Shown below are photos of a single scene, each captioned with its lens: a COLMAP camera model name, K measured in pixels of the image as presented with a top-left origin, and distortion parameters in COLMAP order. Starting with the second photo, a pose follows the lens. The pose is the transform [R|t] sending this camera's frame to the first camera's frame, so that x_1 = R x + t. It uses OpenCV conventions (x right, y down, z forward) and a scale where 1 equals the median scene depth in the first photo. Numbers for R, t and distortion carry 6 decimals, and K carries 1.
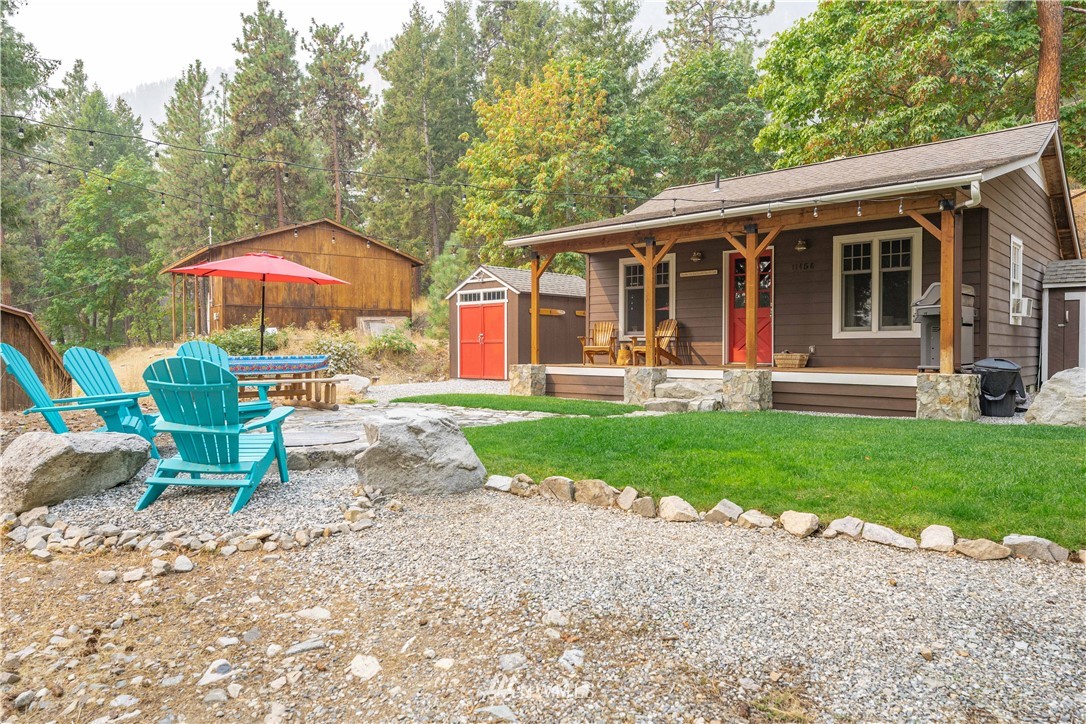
lens RADIAL K [[722.2, 0, 533.2], [0, 722.2, 363.4], [0, 0, 1]] dist [0.003348, -0.003330]
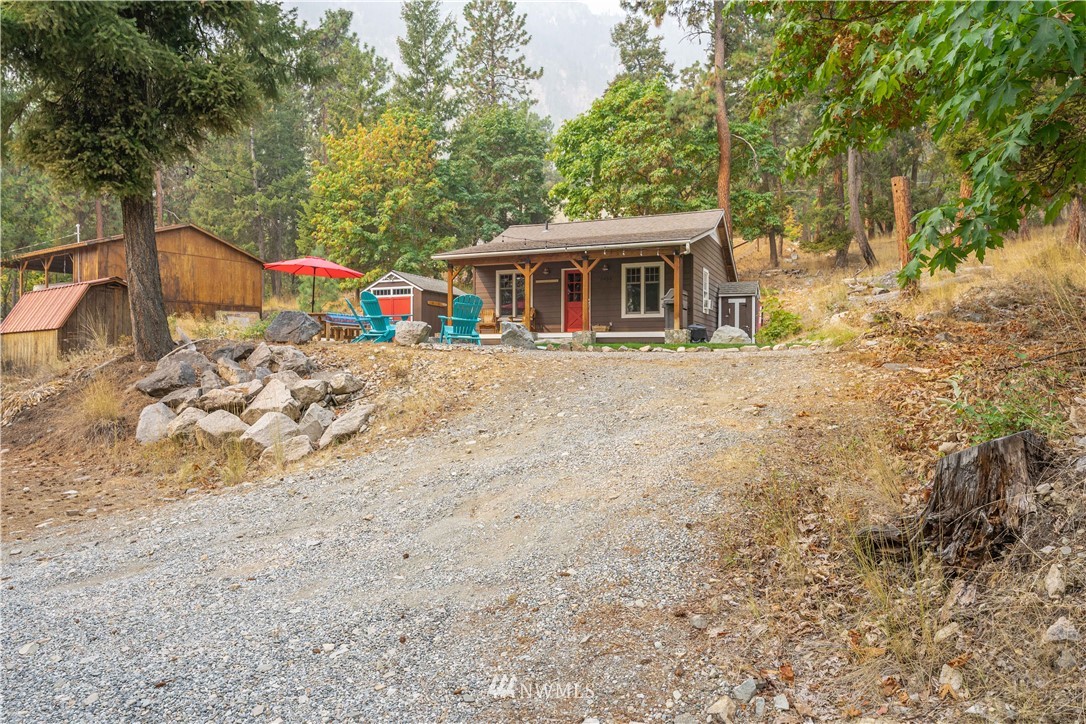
lens RADIAL K [[722.2, 0, 533.2], [0, 722.2, 363.4], [0, 0, 1]] dist [0.003348, -0.003330]
pose [[0.942213, 0.003230, 0.335000, -0.261592], [0.003304, 0.999815, -0.018933, 0.071952], [-0.334999, 0.018945, 0.942028, -0.418268]]
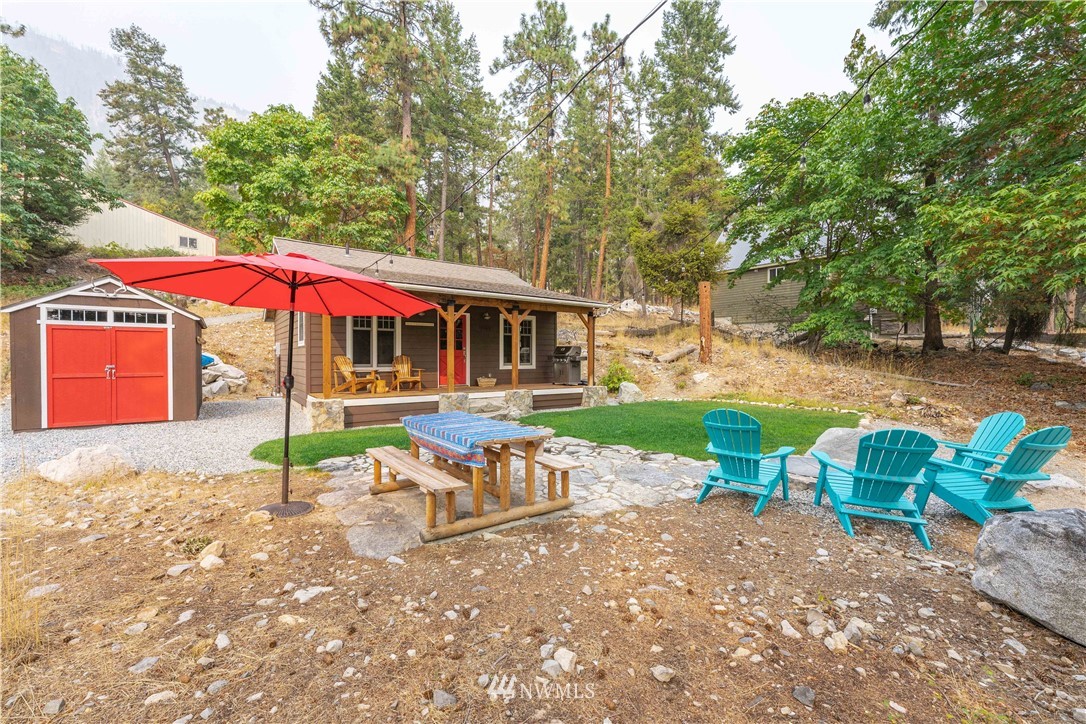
lens RADIAL K [[430.8, 0, 543.0], [0, 430.8, 362.0], [0, 0, 1]] dist [-0.000034, -0.000173]
pose [[0.190028, -0.013037, 0.981692, -0.391928], [0.014968, 0.999834, 0.010381, -0.038166], [-0.981664, 0.012722, 0.190192, 0.417416]]
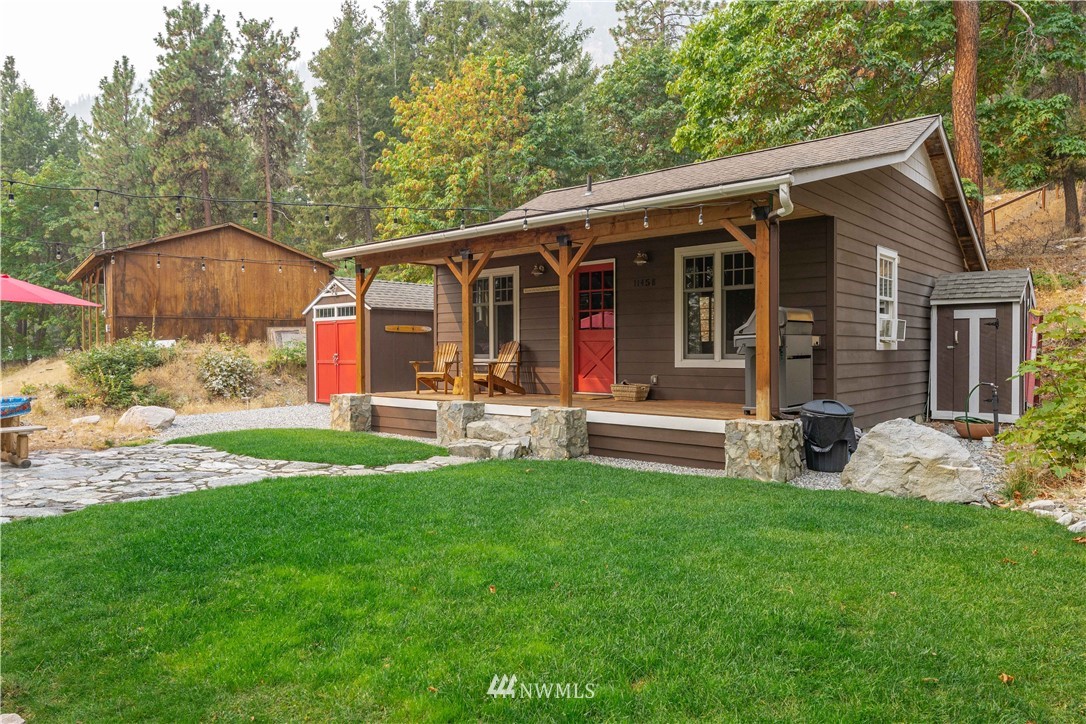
lens RADIAL K [[722.2, 0, 533.2], [0, 722.2, 363.4], [0, 0, 1]] dist [0.003348, -0.003330]
pose [[0.999758, -0.005358, 0.021359, 0.139022], [0.005402, 0.999983, -0.002041, -0.023258], [-0.021347, 0.002156, 0.999770, 0.089204]]
